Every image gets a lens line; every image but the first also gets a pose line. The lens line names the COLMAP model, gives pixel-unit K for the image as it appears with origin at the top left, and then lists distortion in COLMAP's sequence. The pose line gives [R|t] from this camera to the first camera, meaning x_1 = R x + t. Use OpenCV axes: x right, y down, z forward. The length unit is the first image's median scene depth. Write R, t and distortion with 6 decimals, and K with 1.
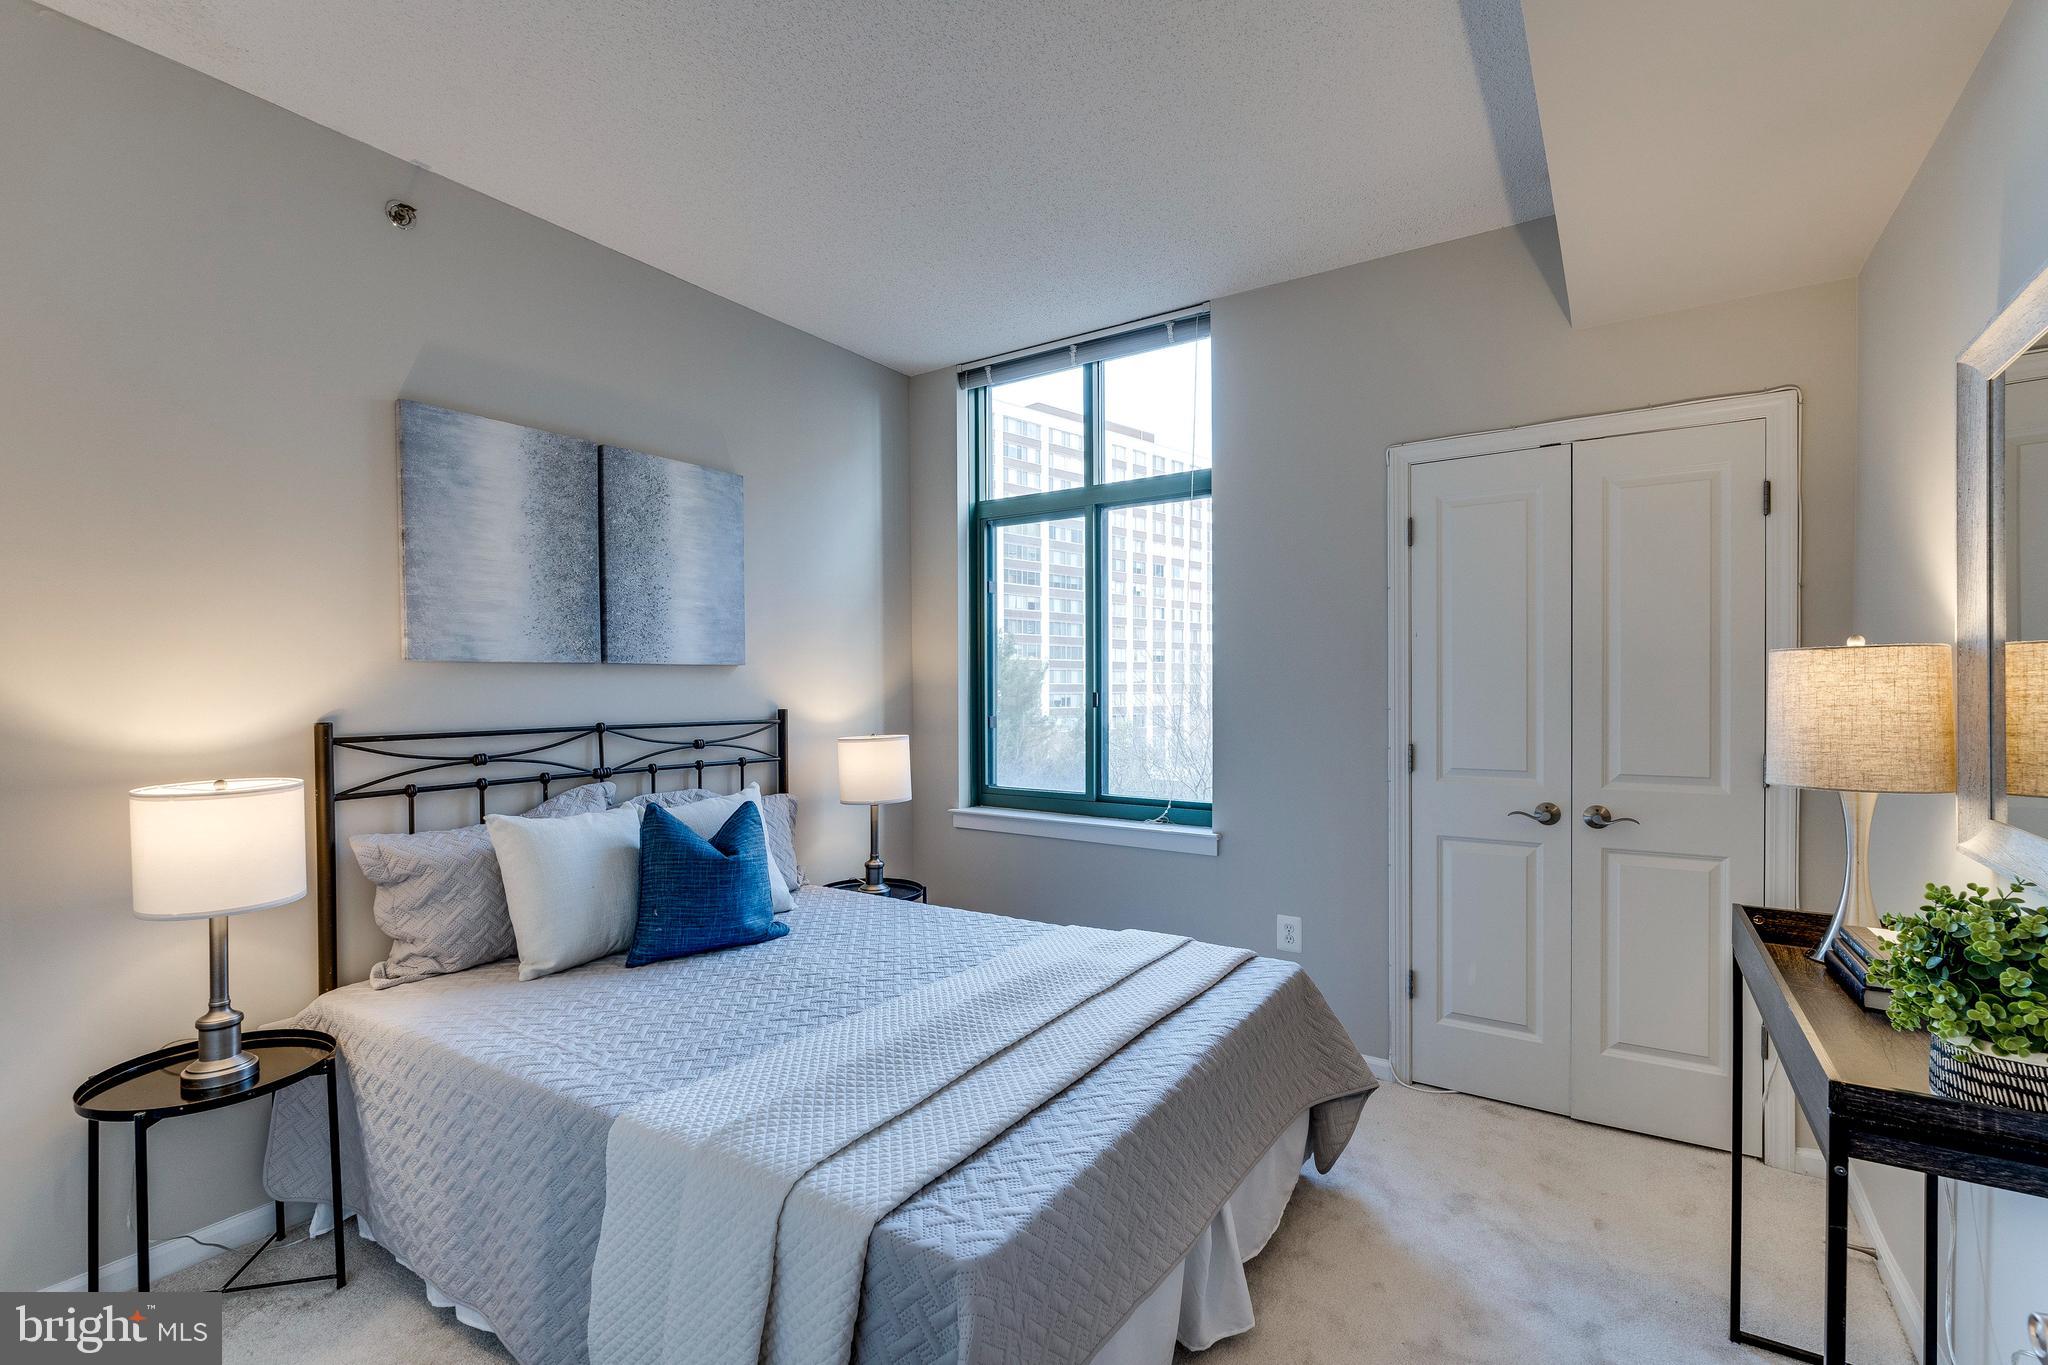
lens RADIAL K [[904.1, 0, 1039.4], [0, 904.1, 702.2], [0, 0, 1]] dist [0.001229, -0.000238]
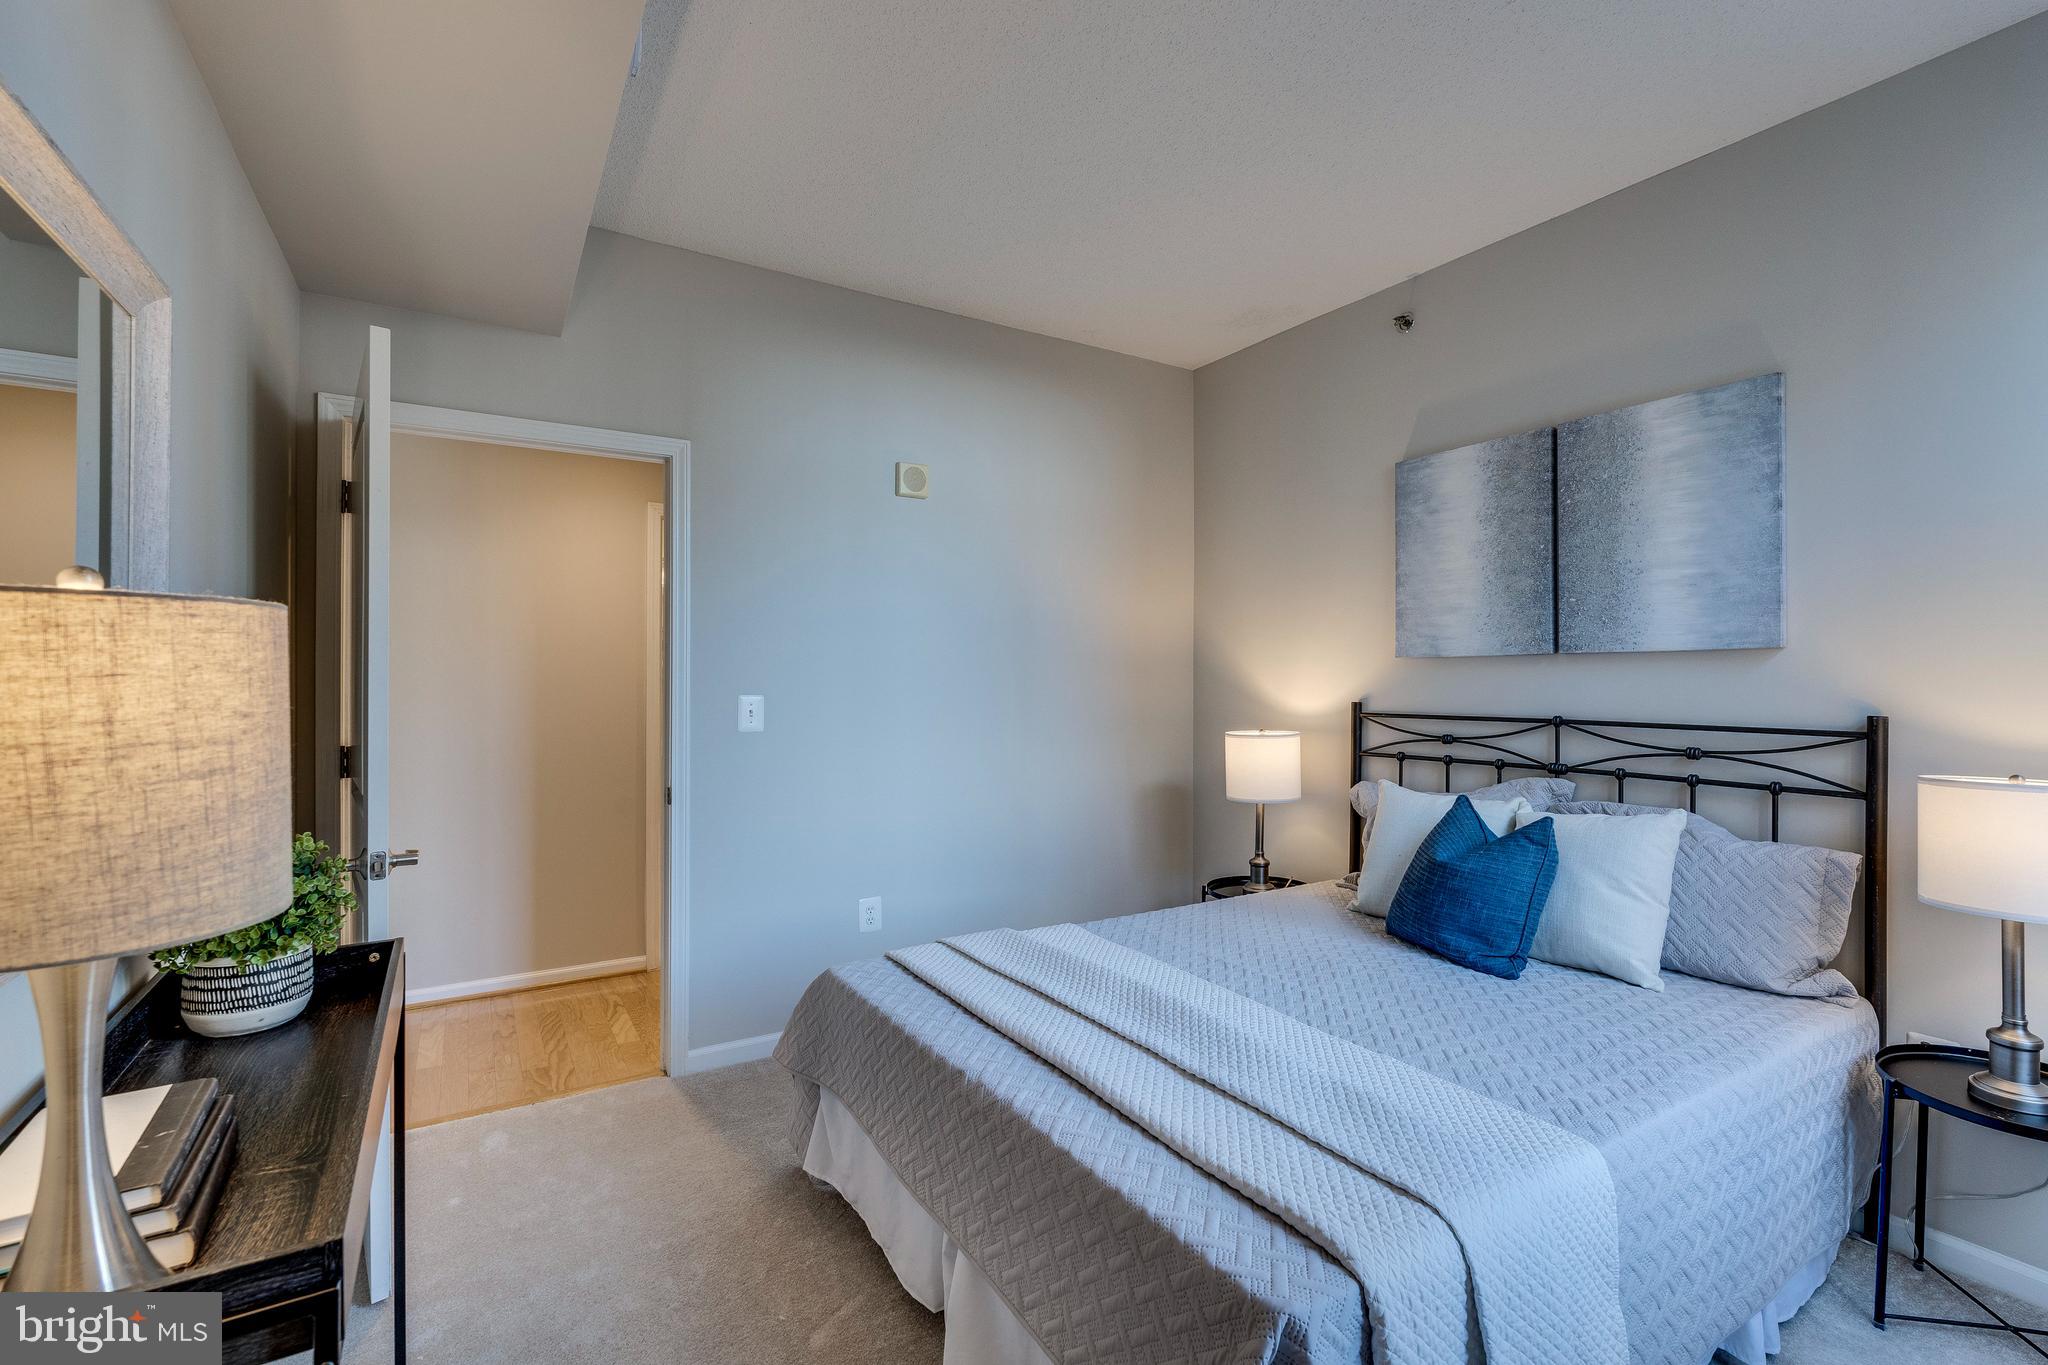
lens RADIAL K [[904.1, 0, 1012.6], [0, 904.1, 681.3], [0, 0, 1]] dist [0.001229, -0.000238]
pose [[-0.431383, 0.011594, -0.902095, 0.639498], [-0.009710, 0.999800, 0.017493, -0.025271], [0.902117, 0.016305, -0.431184, 0.908374]]
